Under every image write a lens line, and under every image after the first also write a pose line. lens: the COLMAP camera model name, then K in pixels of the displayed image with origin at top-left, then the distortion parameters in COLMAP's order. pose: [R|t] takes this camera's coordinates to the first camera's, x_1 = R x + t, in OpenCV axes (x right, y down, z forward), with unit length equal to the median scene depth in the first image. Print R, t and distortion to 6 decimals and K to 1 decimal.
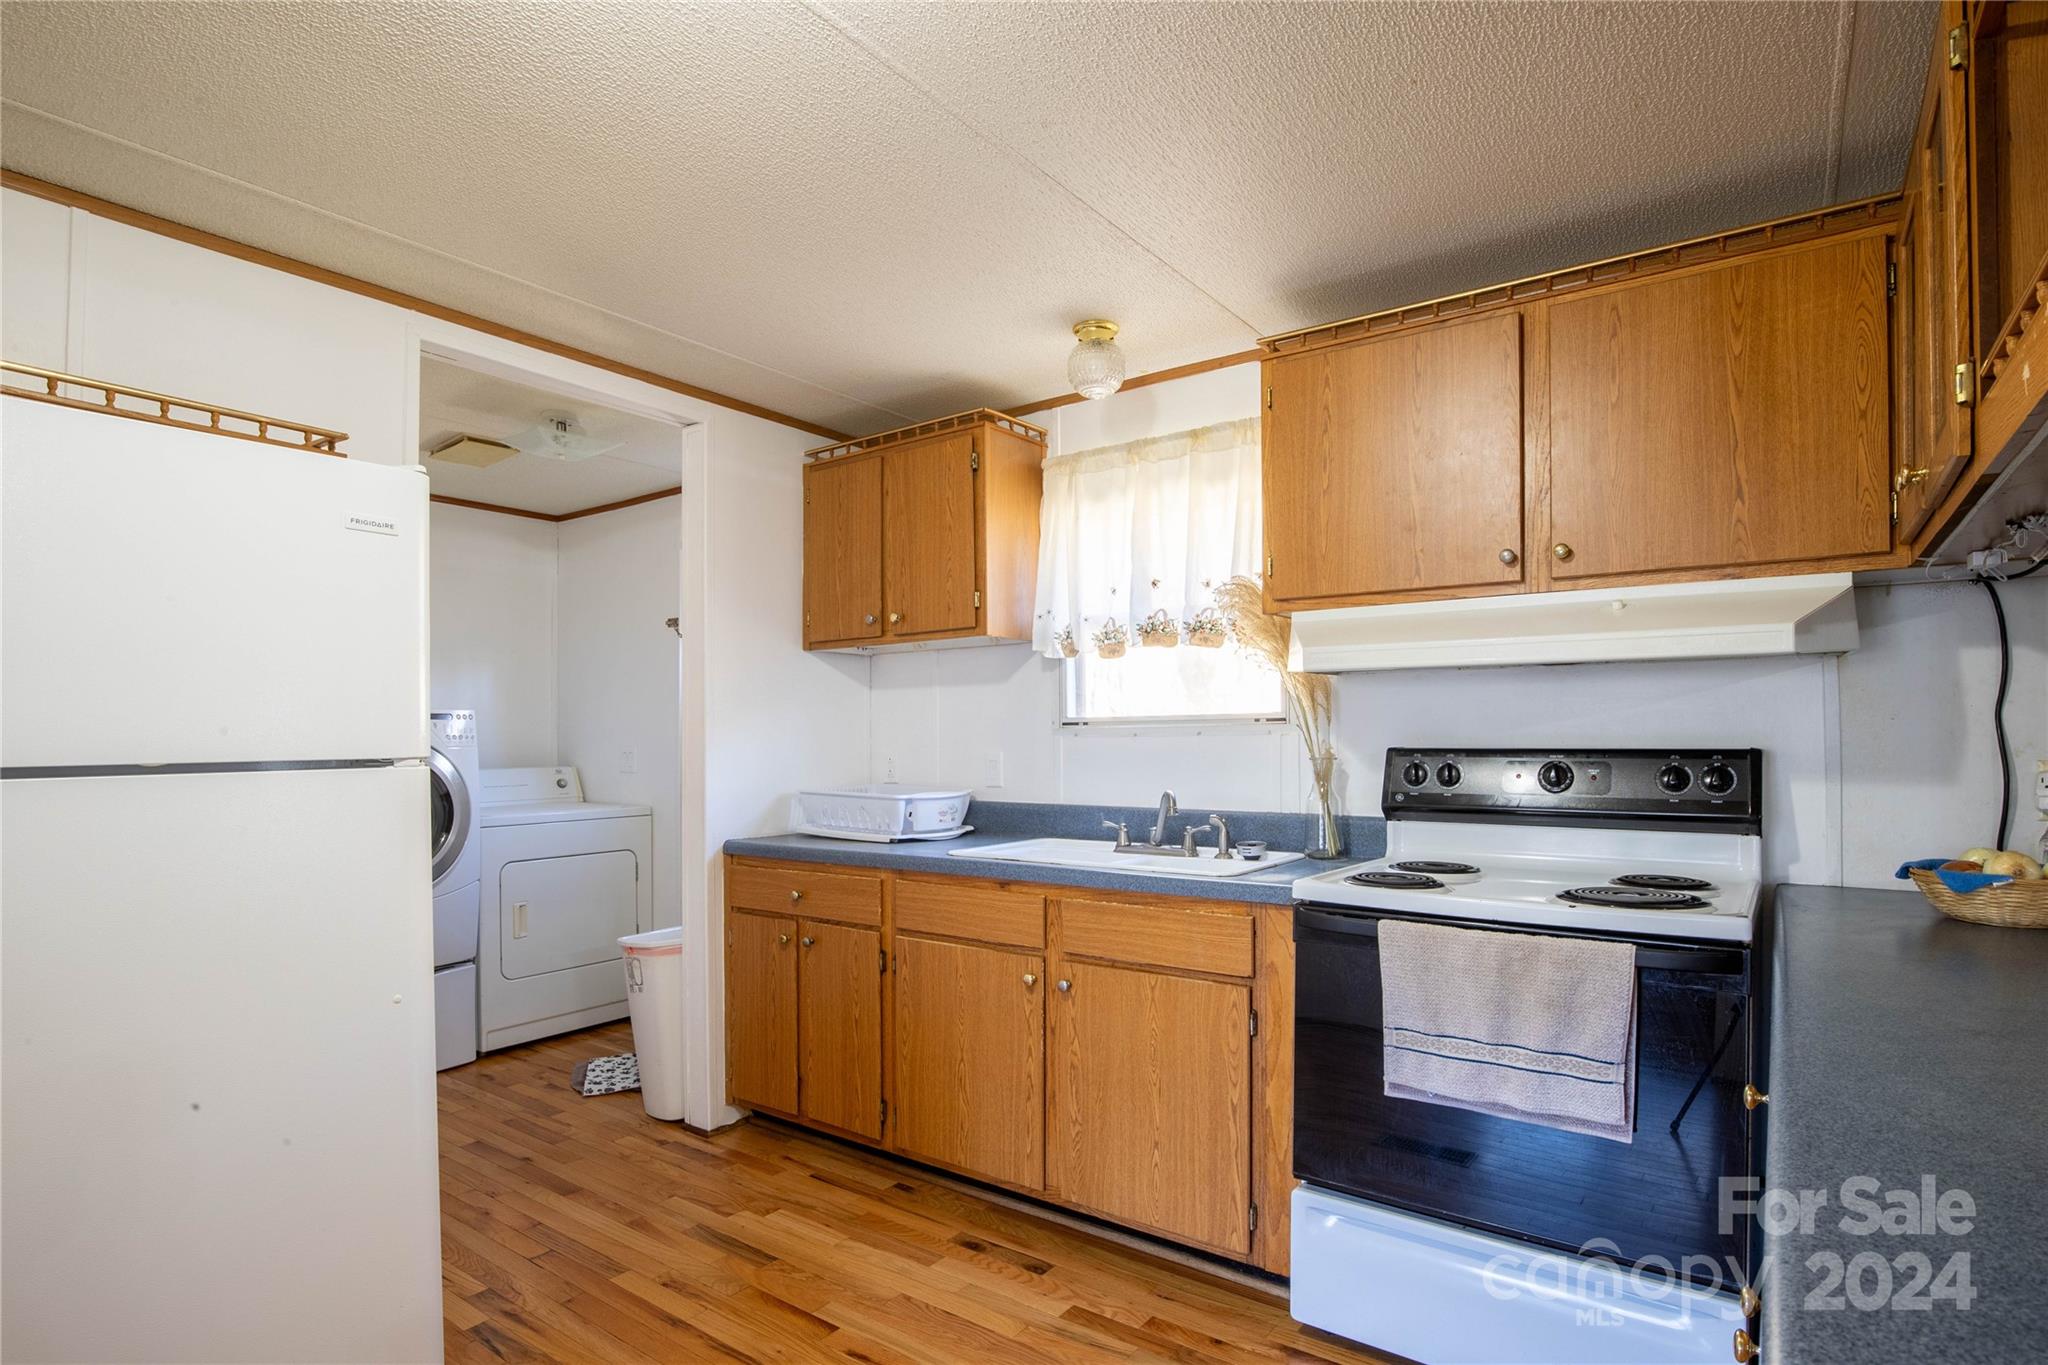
lens RADIAL K [[1041.4, 0, 1023.5], [0, 1041.4, 739.3], [0, 0, 1]] dist [-0.000278, -0.000028]
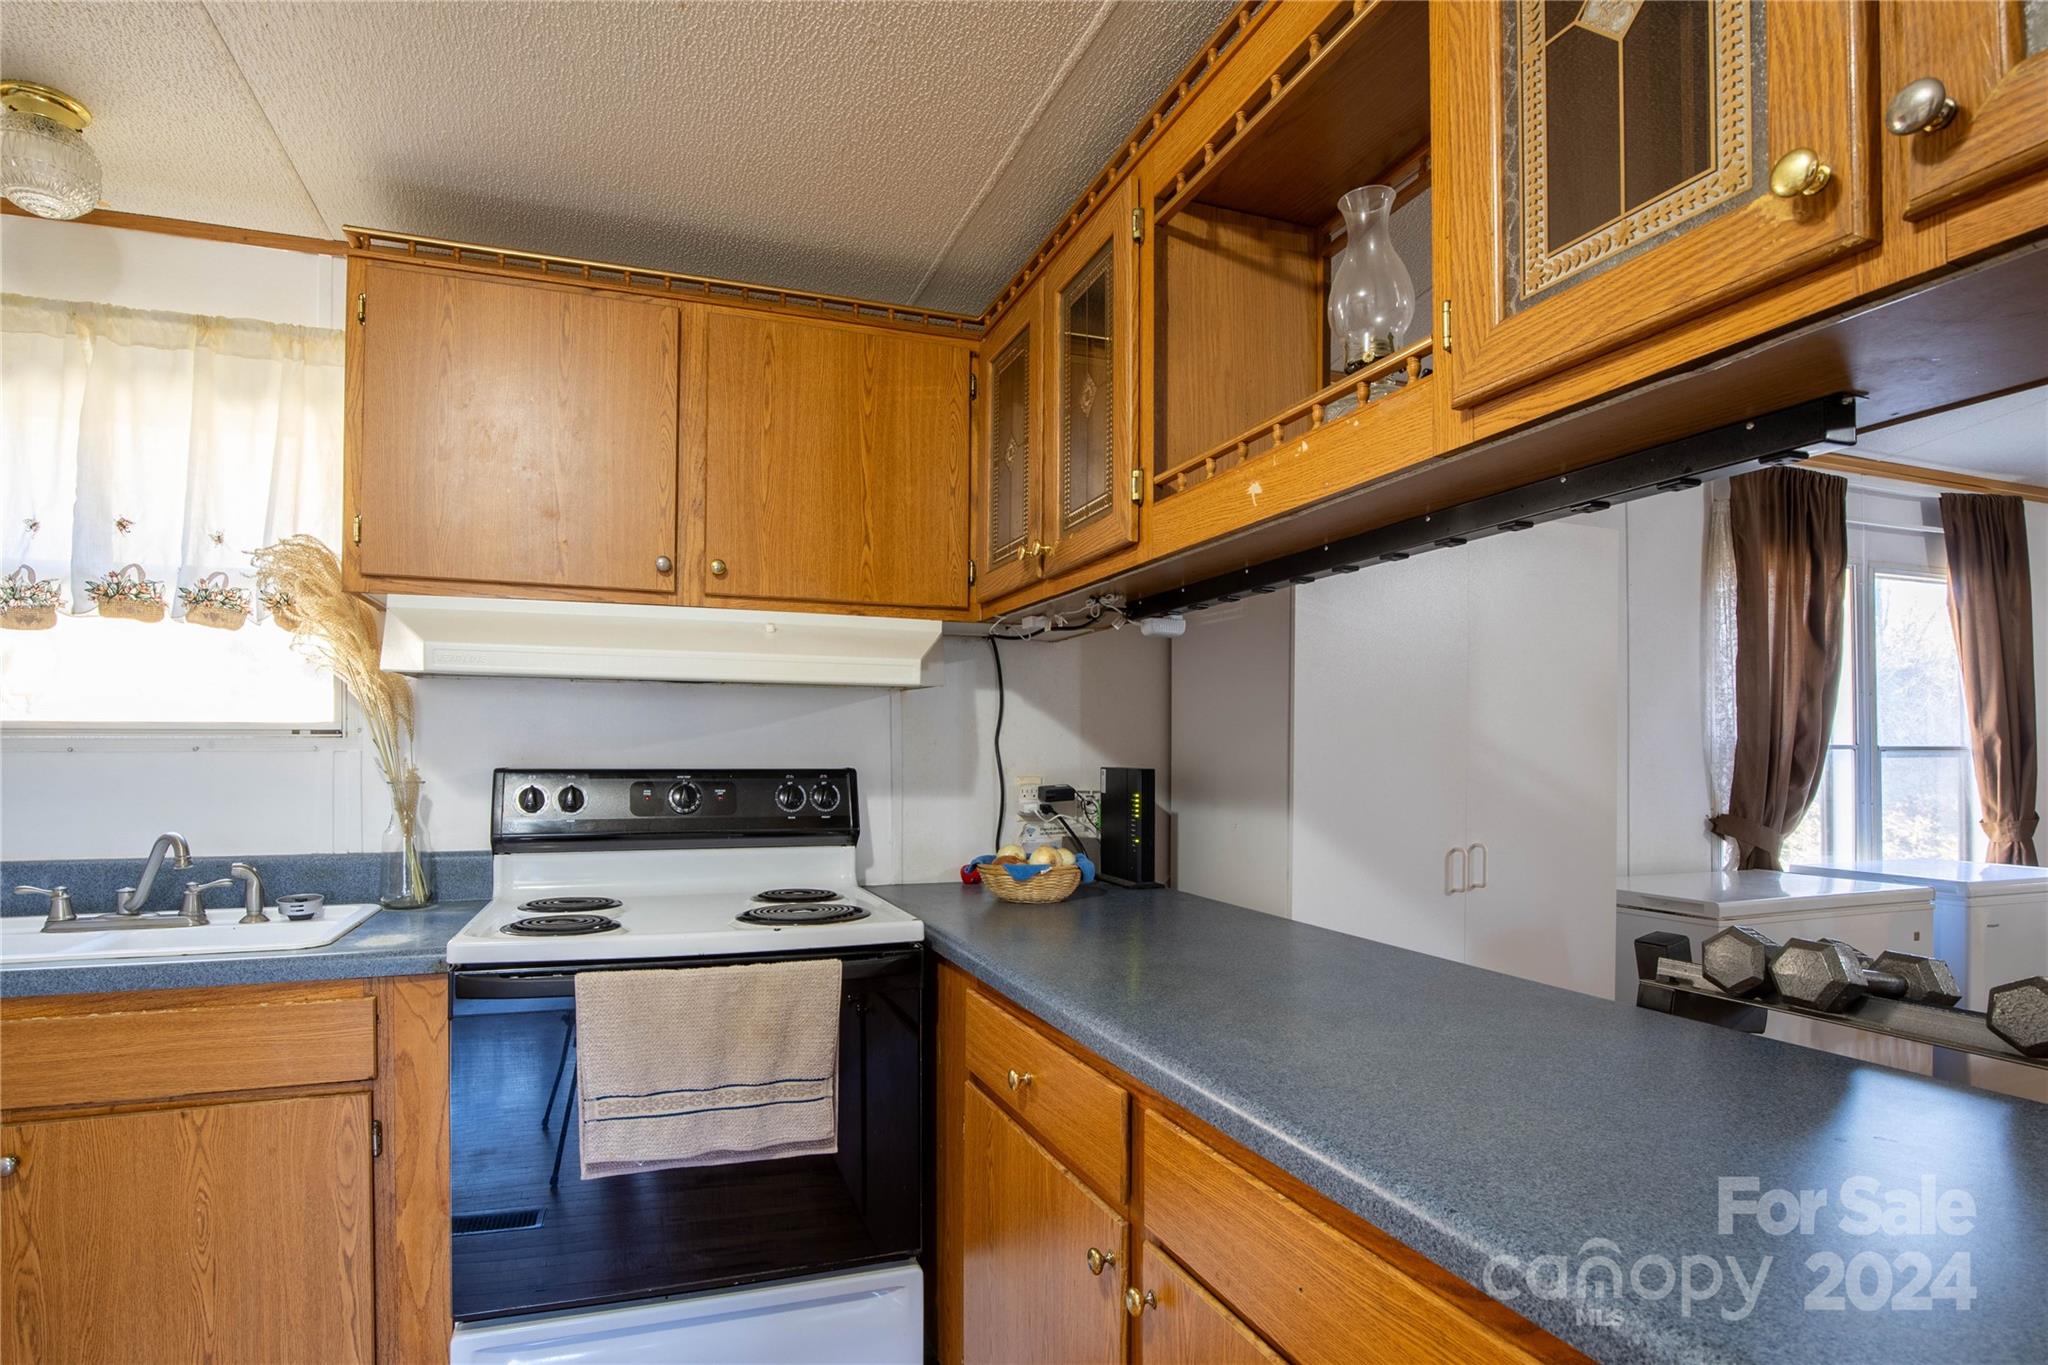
lens RADIAL K [[1070.7, 0, 974.0], [0, 1070.7, 759.0], [0, 0, 1]] dist [-0.026392, 0.013655]
pose [[0.577633, 0.003175, 0.816290, -0.145061], [-0.004614, 0.999989, -0.000624, -0.000873], [-0.816283, -0.003406, 0.577642, 0.201535]]
